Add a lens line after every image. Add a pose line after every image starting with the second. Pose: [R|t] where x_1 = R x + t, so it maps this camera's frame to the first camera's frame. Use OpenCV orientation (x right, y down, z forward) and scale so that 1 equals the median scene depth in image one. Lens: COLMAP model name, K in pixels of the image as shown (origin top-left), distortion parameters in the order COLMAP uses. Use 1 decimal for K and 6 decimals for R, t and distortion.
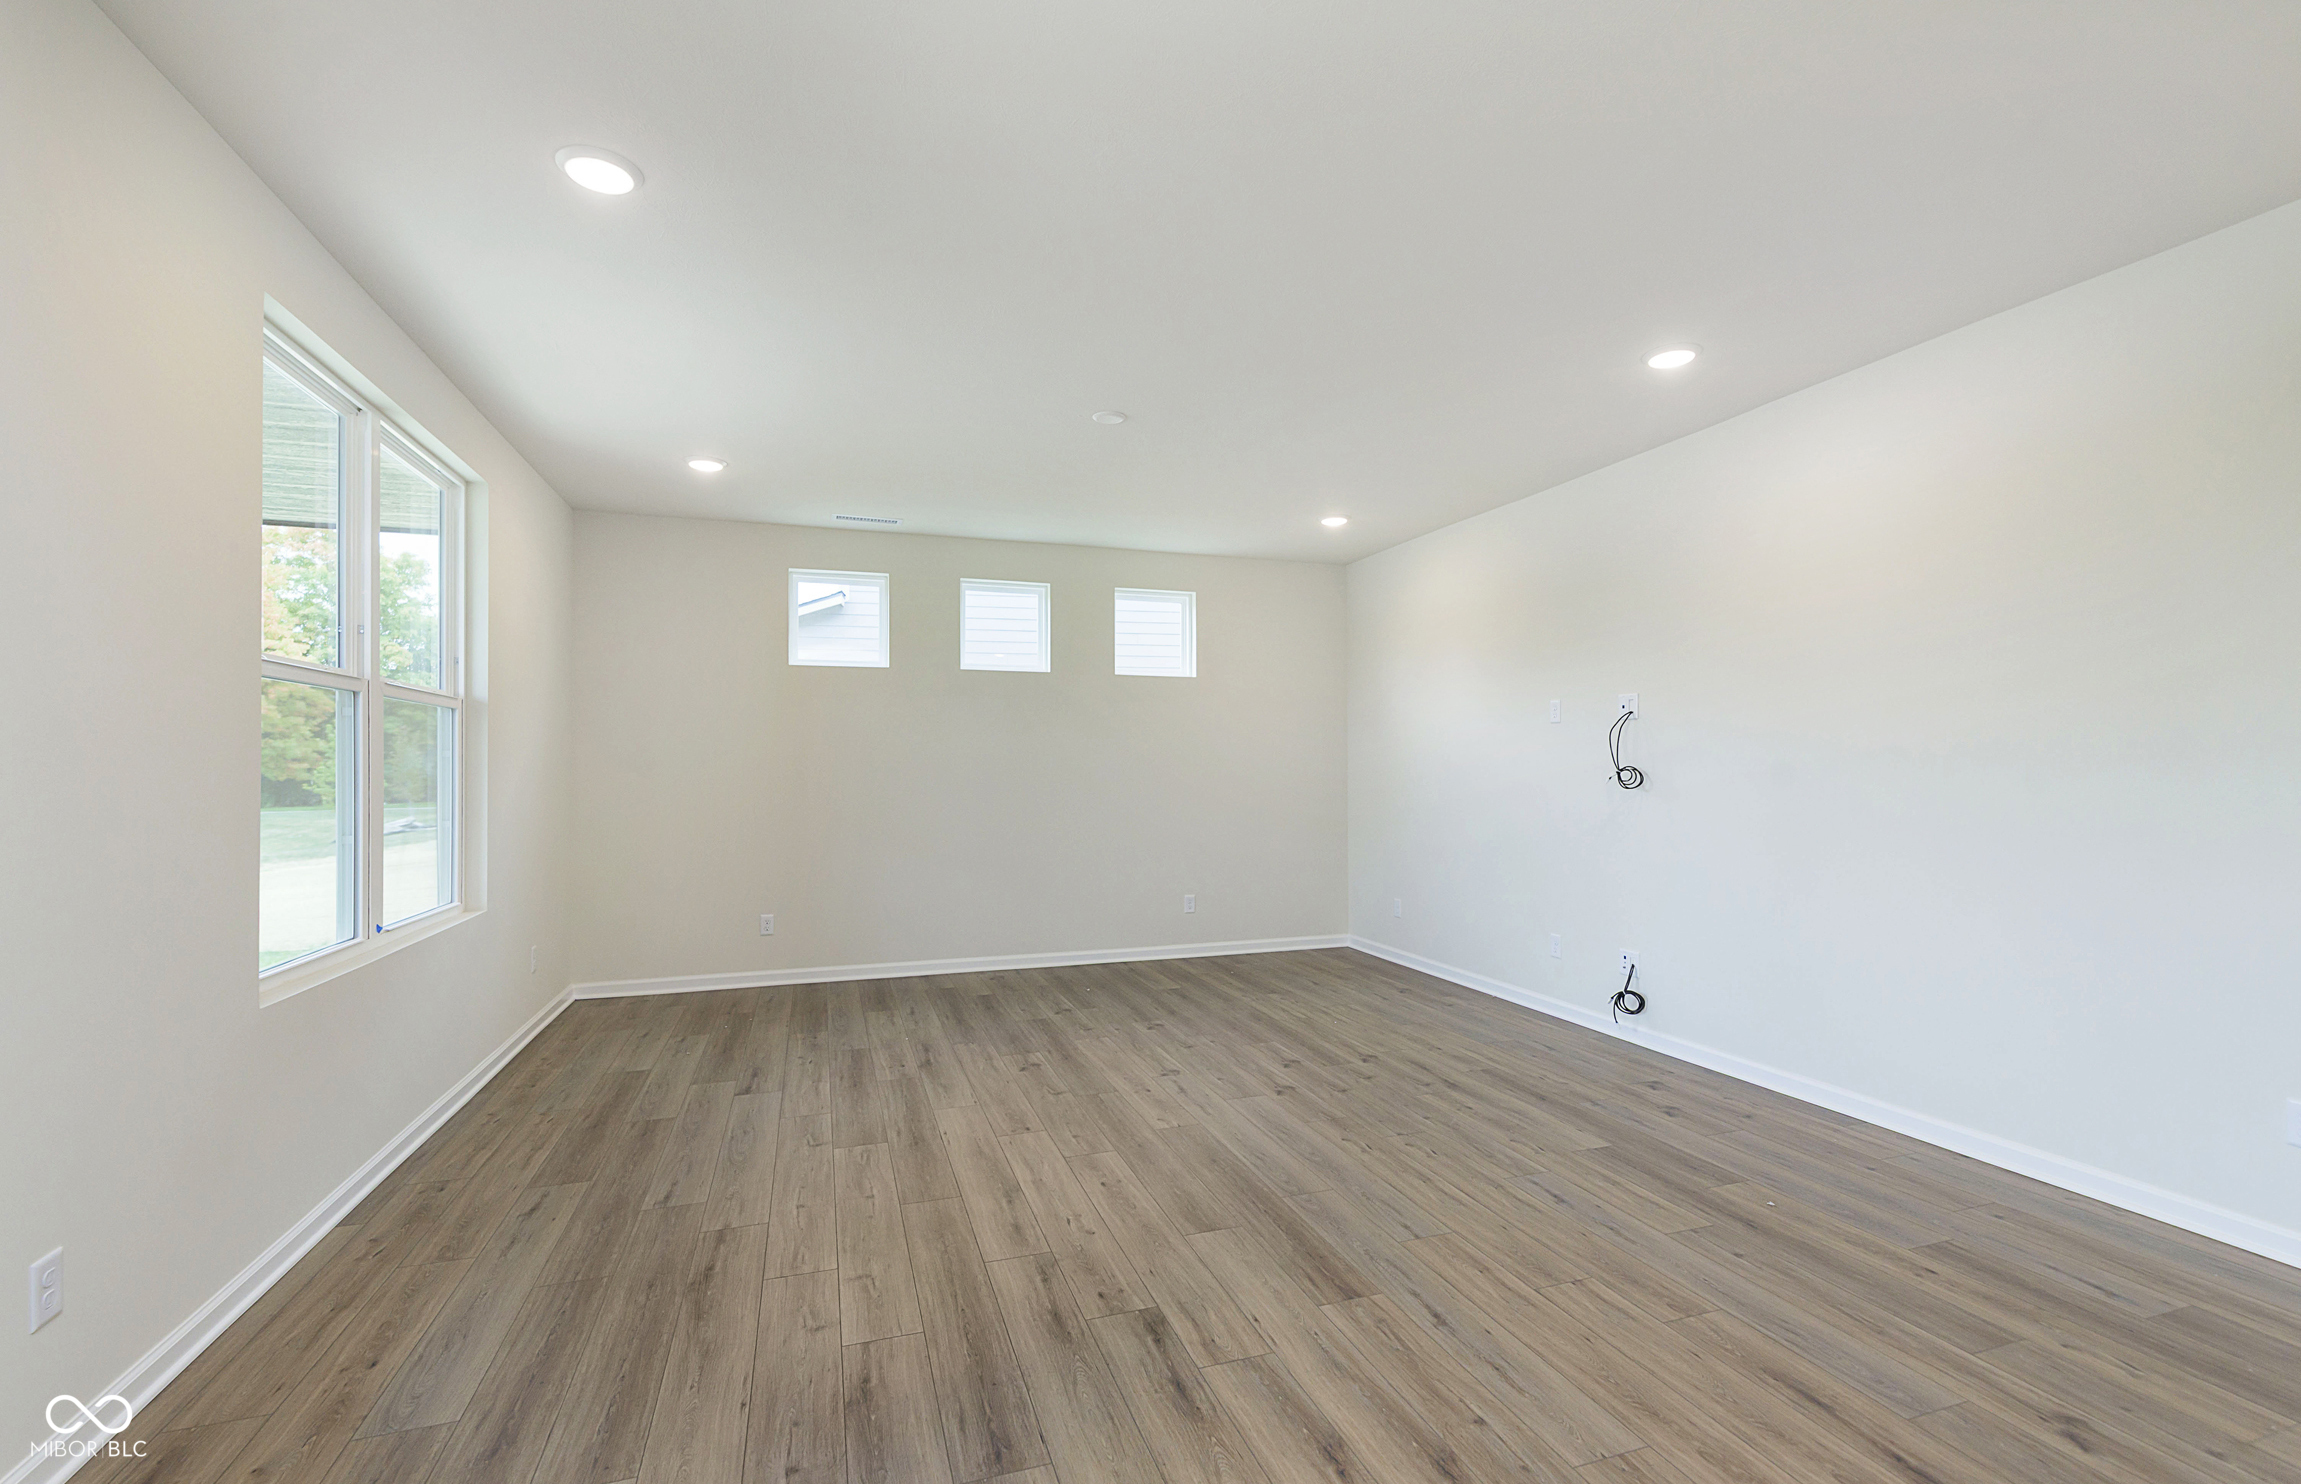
lens RADIAL K [[1014.4, 0, 1173.6], [0, 1014.4, 765.9], [0, 0, 1]] dist [0.000295, -0.000239]
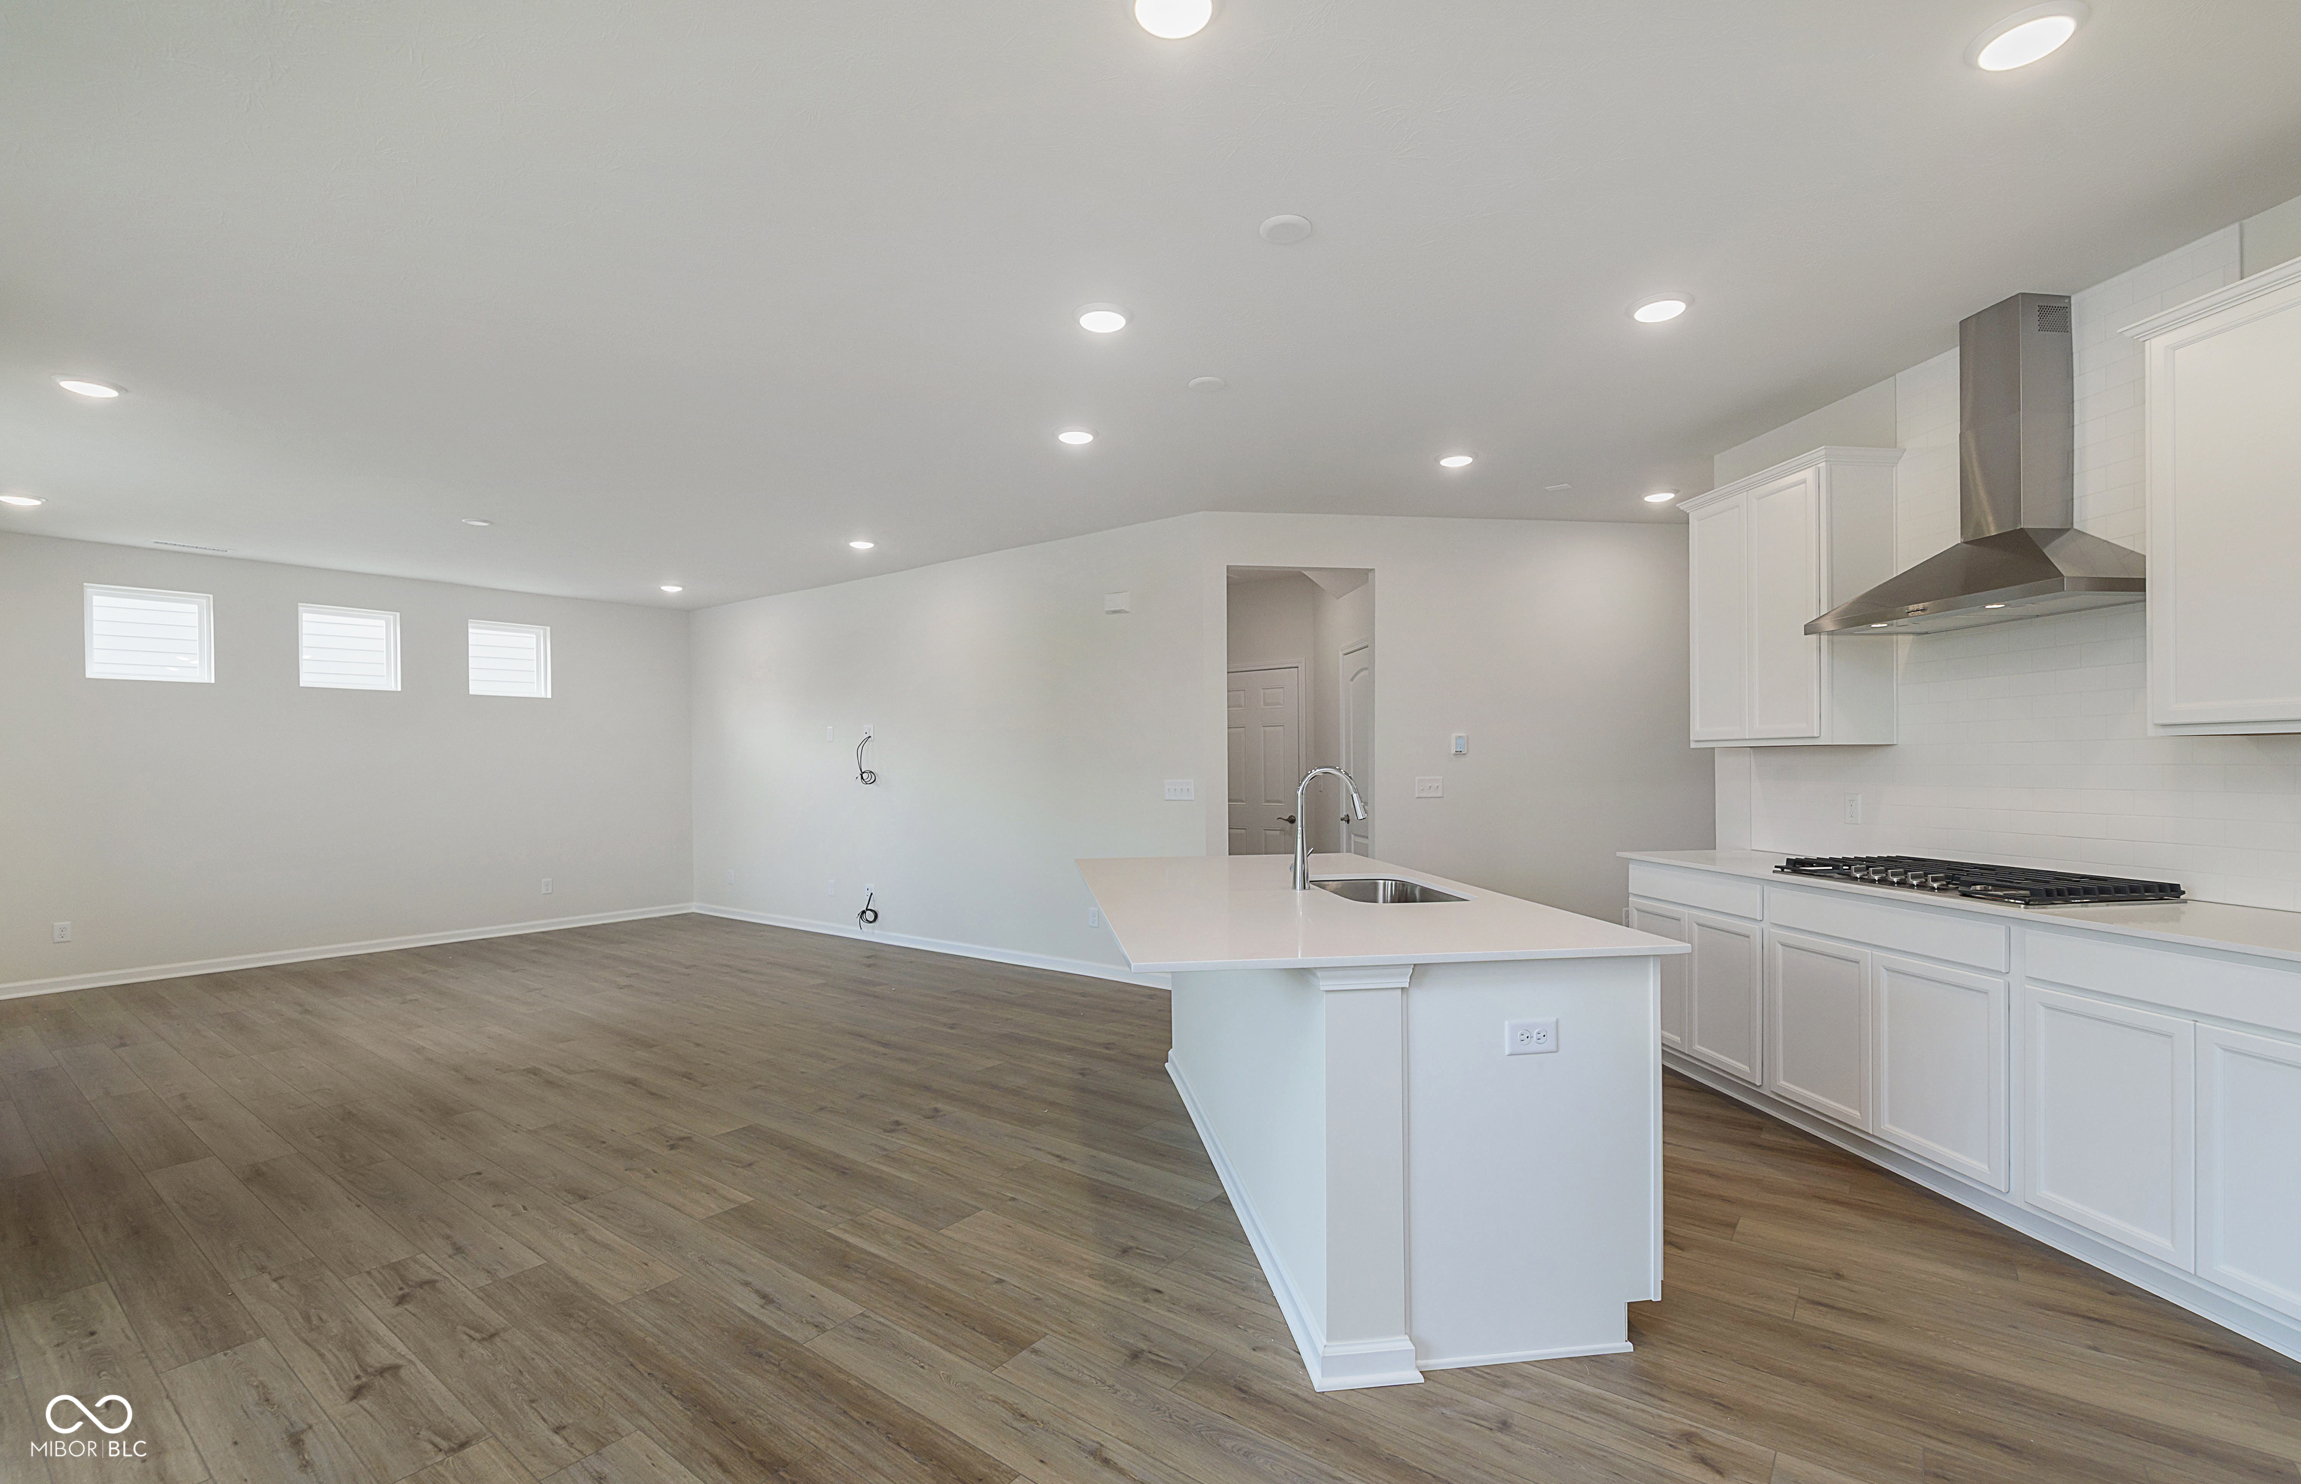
lens RADIAL K [[1014.4, 0, 1173.6], [0, 1014.4, 765.9], [0, 0, 1]] dist [0.000295, -0.000239]
pose [[0.839048, -0.008178, 0.543996, -0.017196], [0.008151, 0.999964, 0.002460, -0.005152], [-0.543996, 0.002370, 0.839085, -0.517550]]
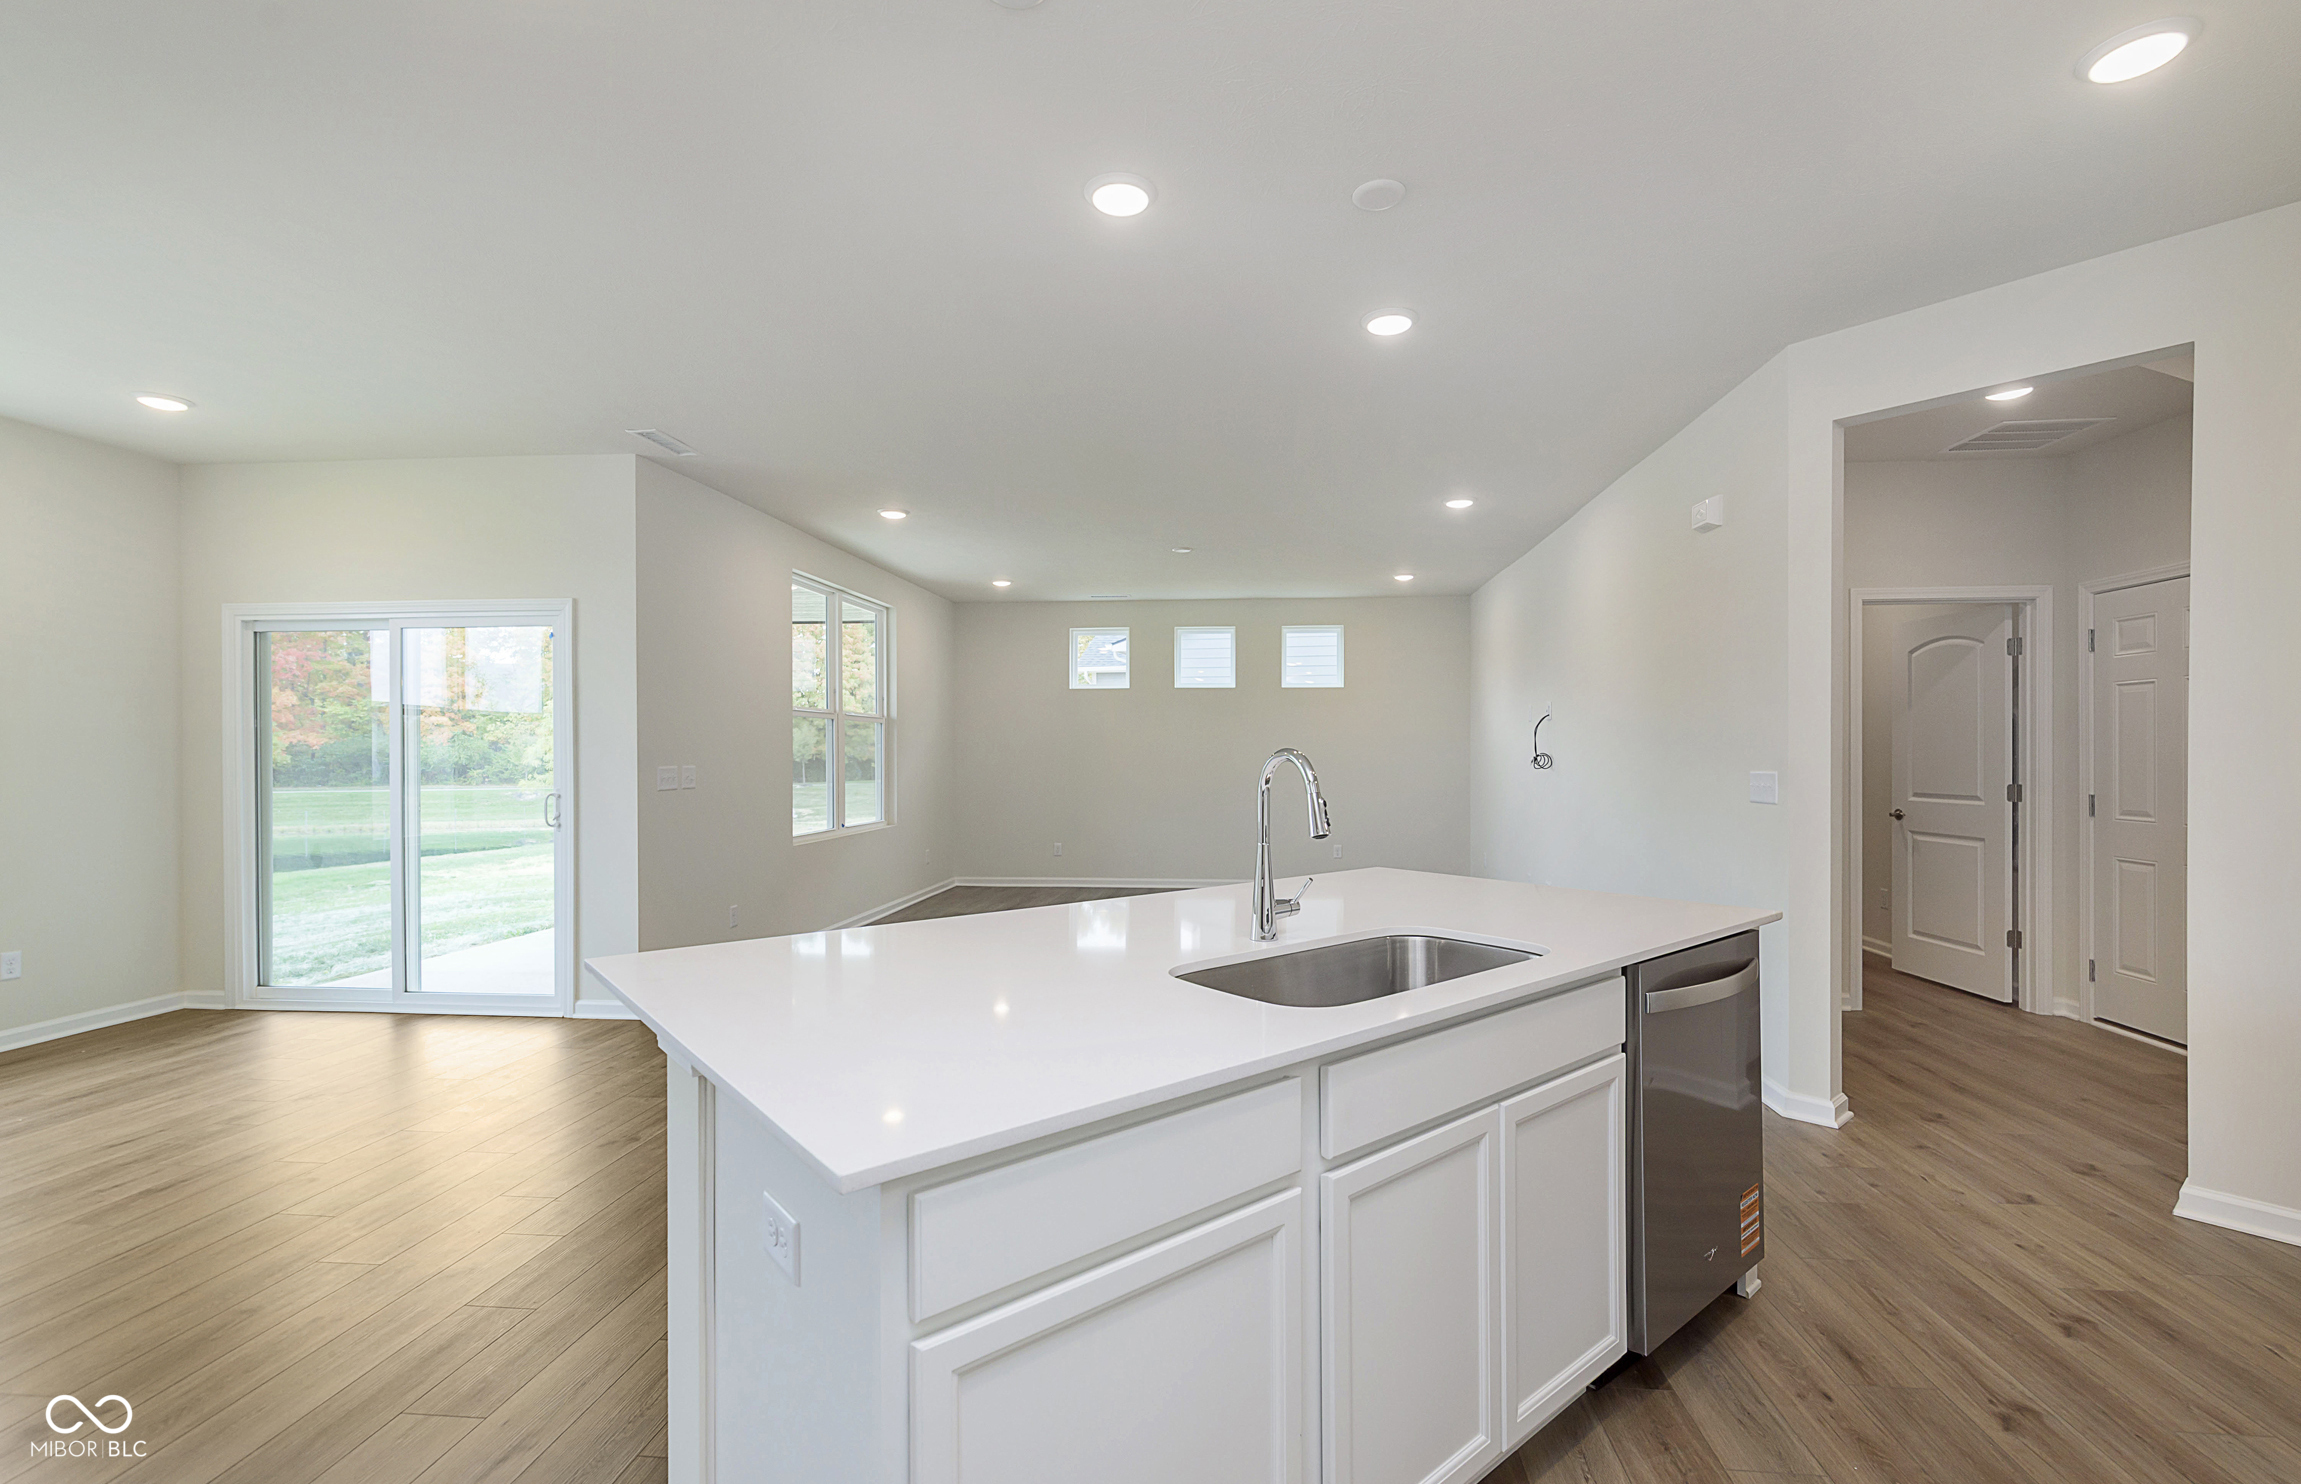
lens RADIAL K [[1028.1, 0, 1150.5], [0, 1028.1, 742.0], [0, 0, 1]] dist [-0.000309, -0.000233]
pose [[0.897003, -0.003141, -0.442013, 0.509784], [-0.002031, 0.999935, -0.011228, 0.001877], [0.442019, 0.010969, 0.896938, -0.447139]]
